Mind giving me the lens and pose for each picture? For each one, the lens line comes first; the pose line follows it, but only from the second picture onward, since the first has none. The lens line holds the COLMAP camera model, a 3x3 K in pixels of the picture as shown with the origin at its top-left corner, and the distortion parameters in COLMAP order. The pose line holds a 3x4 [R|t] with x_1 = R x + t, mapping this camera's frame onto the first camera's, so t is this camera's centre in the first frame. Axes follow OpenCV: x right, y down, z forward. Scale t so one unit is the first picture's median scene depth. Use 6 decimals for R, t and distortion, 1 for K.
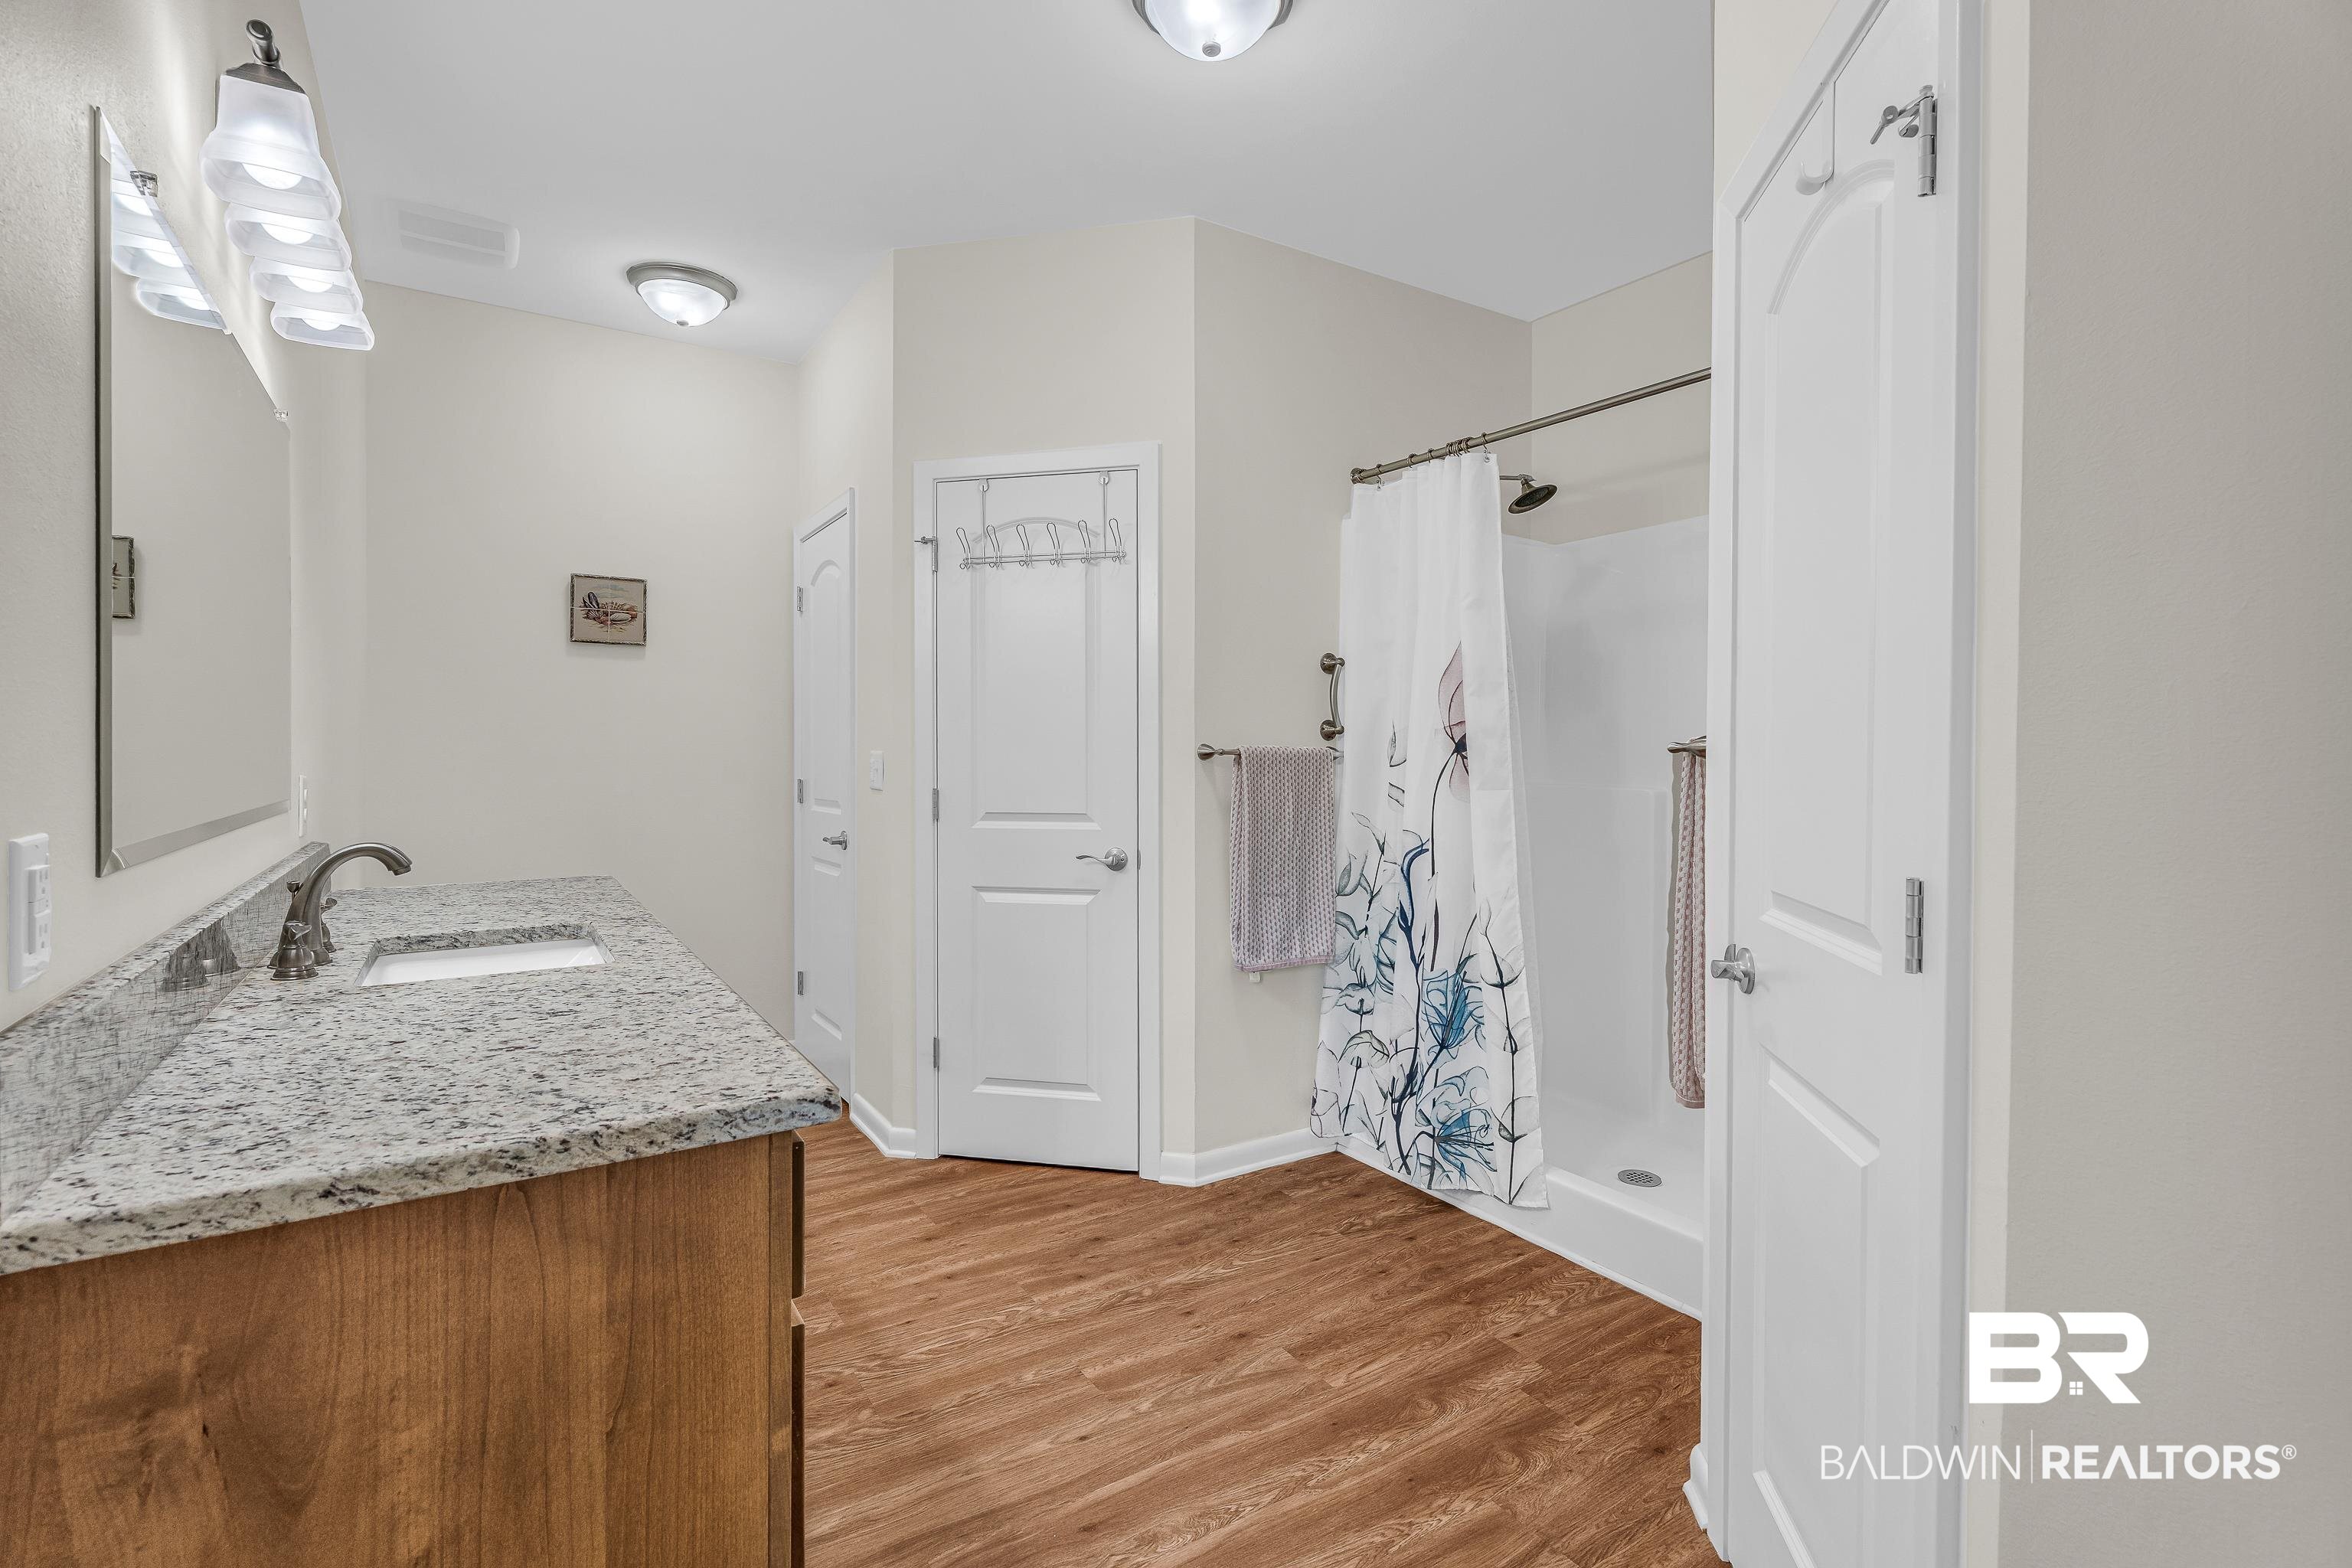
lens RADIAL K [[1066.7, 0, 1181.4], [0, 1066.7, 746.5], [0, 0, 1]] dist [0.002870, 0.000600]
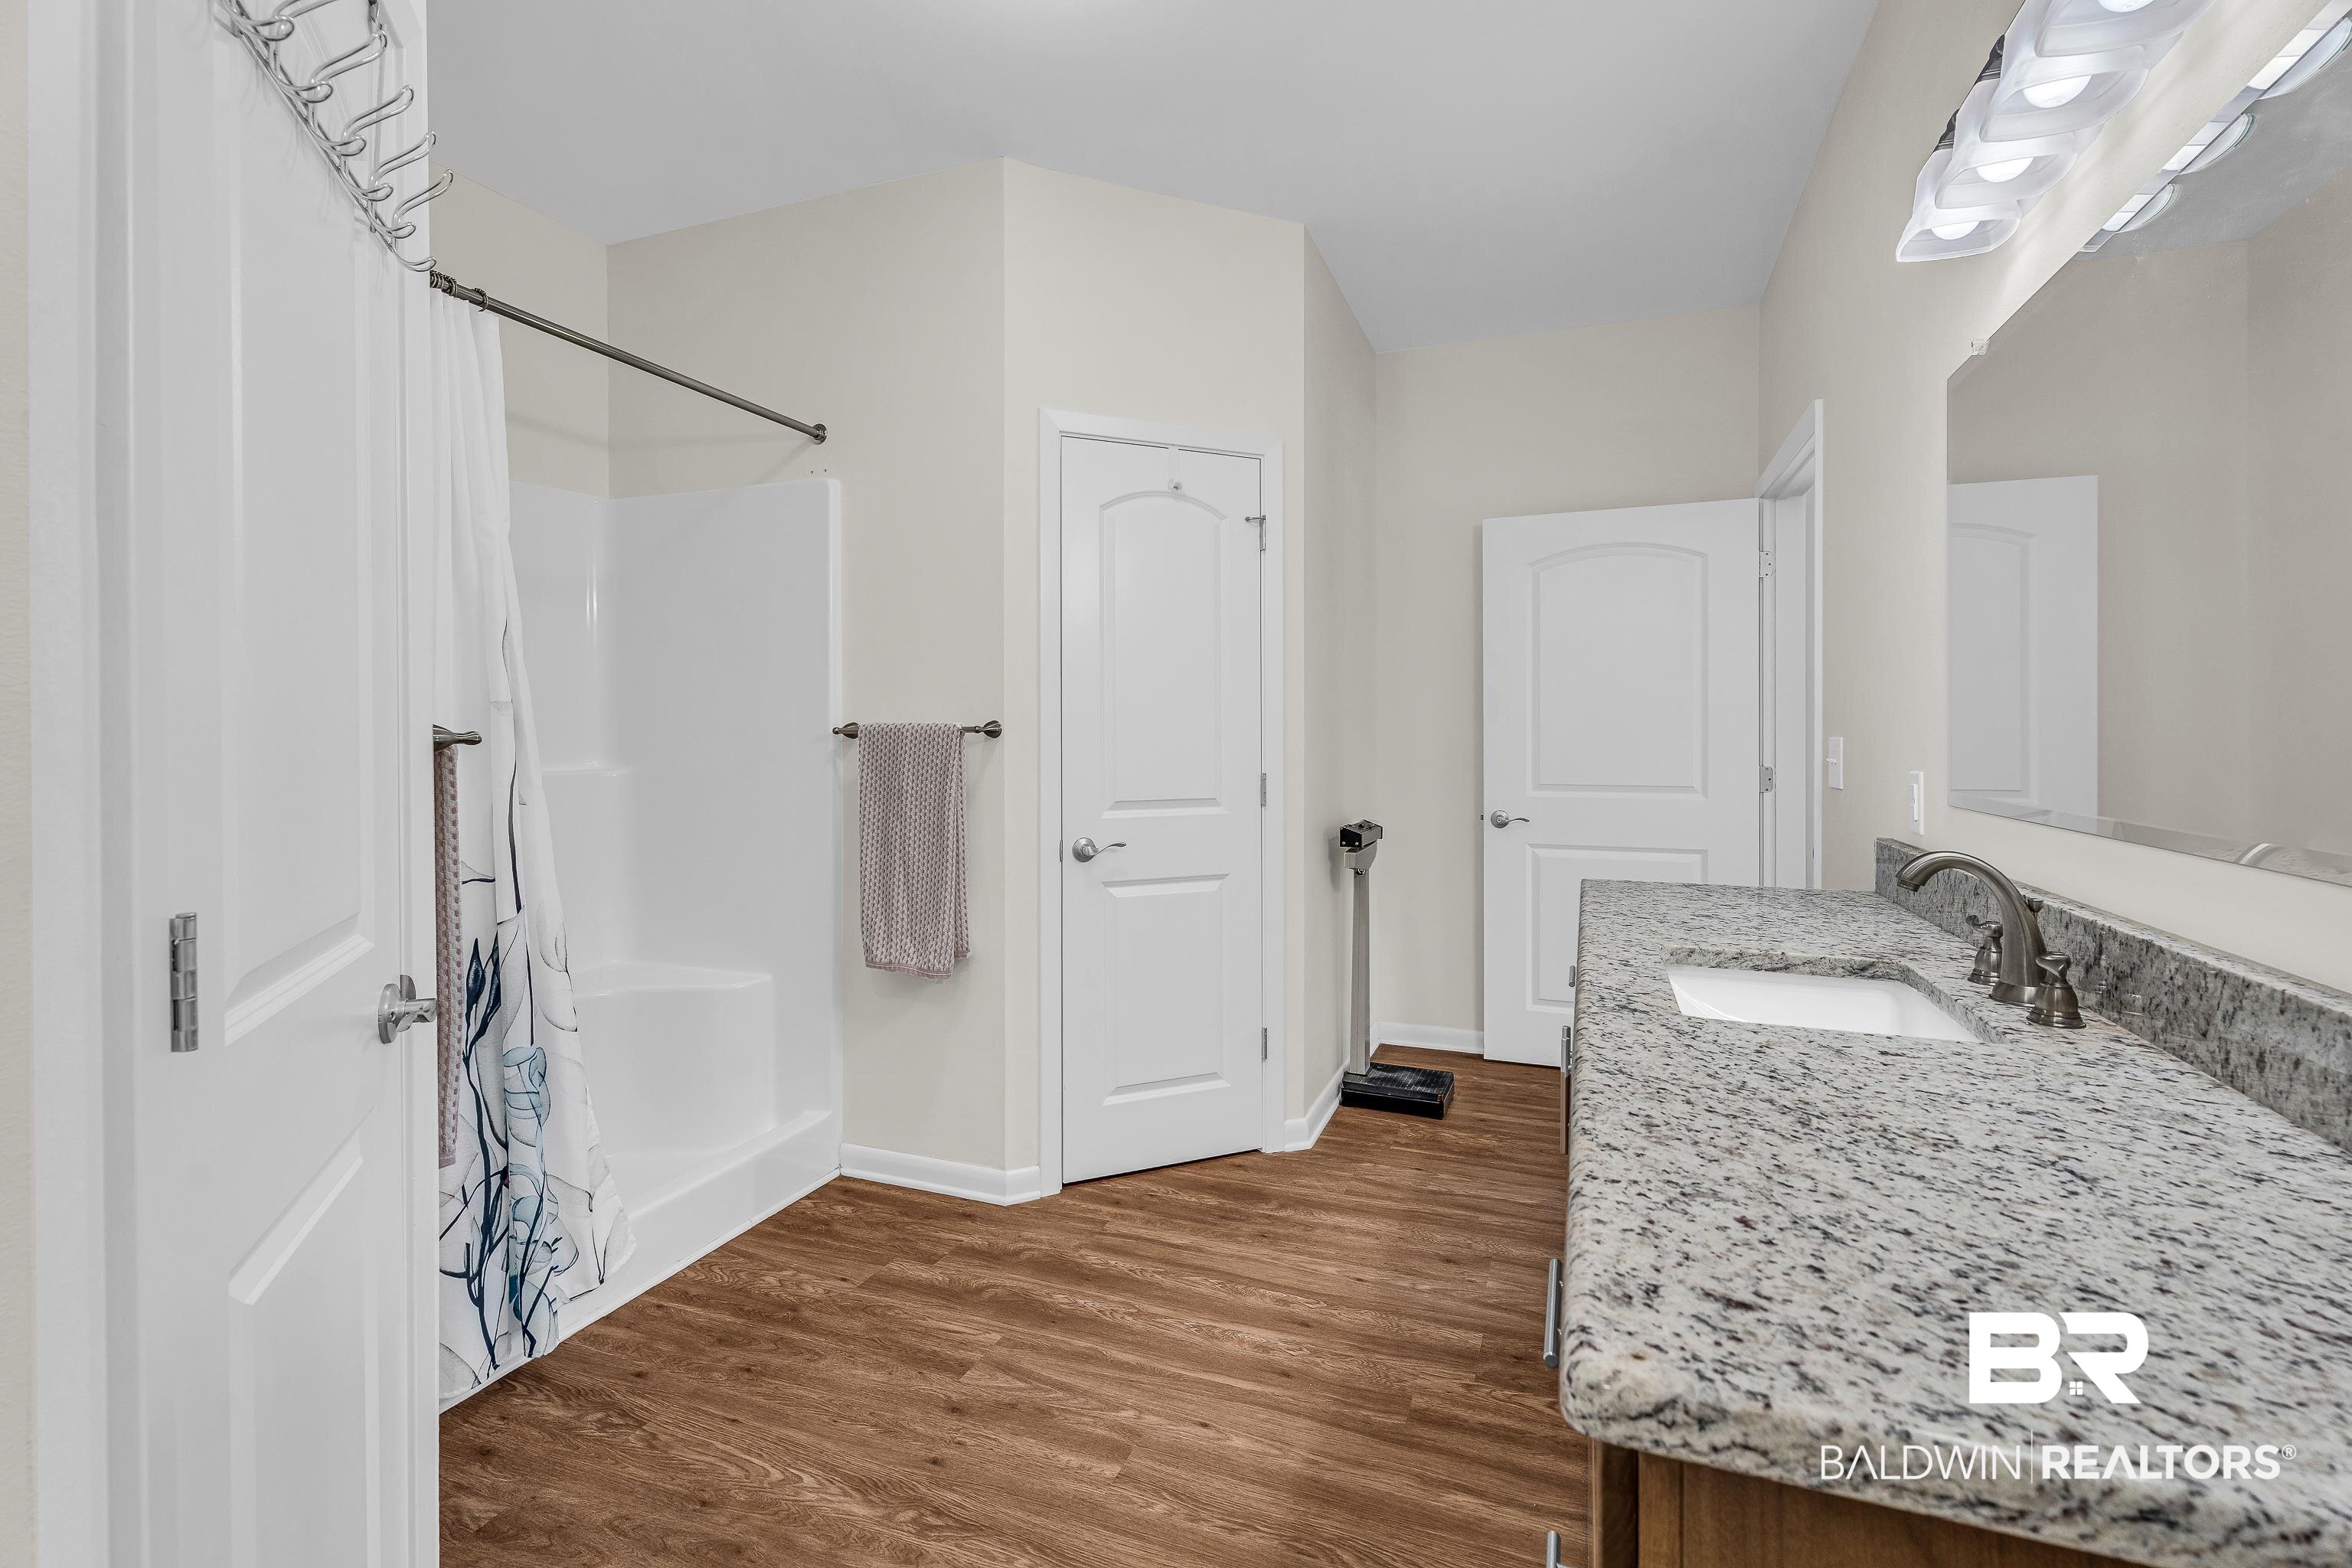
lens RADIAL K [[1066.7, 0, 1181.4], [0, 1066.7, 746.5], [0, 0, 1]] dist [0.002870, 0.000600]
pose [[-0.587014, -0.015728, 0.809424, -0.851091], [-0.009779, 0.999876, 0.012338, 0.001483], [-0.809518, -0.000673, -0.587095, 1.556142]]
